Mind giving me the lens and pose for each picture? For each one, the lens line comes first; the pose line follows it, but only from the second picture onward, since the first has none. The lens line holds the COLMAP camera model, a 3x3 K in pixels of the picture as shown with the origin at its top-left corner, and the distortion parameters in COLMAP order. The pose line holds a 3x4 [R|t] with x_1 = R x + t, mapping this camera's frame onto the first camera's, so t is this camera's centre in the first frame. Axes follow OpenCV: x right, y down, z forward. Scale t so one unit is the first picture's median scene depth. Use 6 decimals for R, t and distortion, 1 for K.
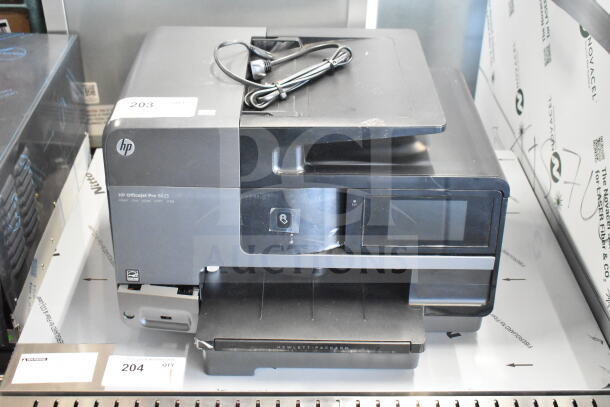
lens RADIAL K [[778.2, 0, 305.0], [0, 778.2, 203.5], [0, 0, 1]] dist [-0.012955, -0.012905]
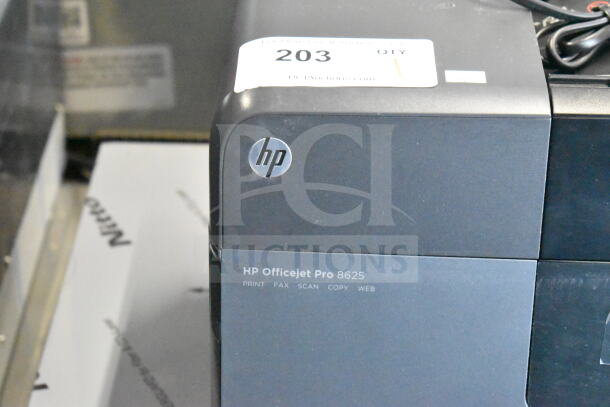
lens RADIAL K [[1452.2, 0, 305.0], [0, 1452.2, 203.5], [0, 0, 1]] dist [0.014120, 0.174081]
pose [[0.999167, 0.019444, -0.035864, -0.160405], [-0.020133, 0.999618, -0.018953, -0.029441], [0.035482, 0.019660, 0.999177, 0.200146]]
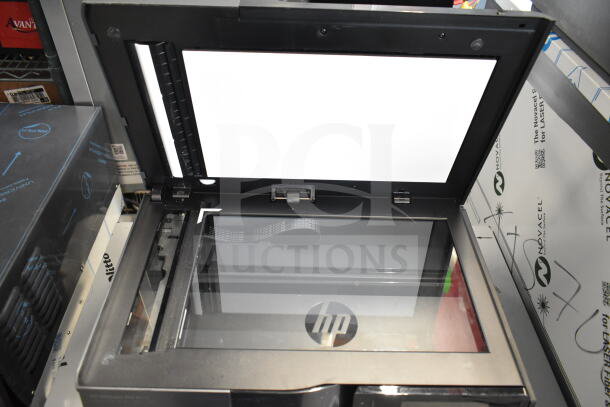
lens RADIAL K [[475.7, 0, 305.0], [0, 475.7, 203.5], [0, 0, 1]] dist [0.000767, -0.000798]
pose [[0.999991, 0.004248, -0.000766, 0.004003], [-0.004085, 0.988679, 0.149988, -0.277066], [0.001395, -0.149983, 0.988688, 0.454951]]
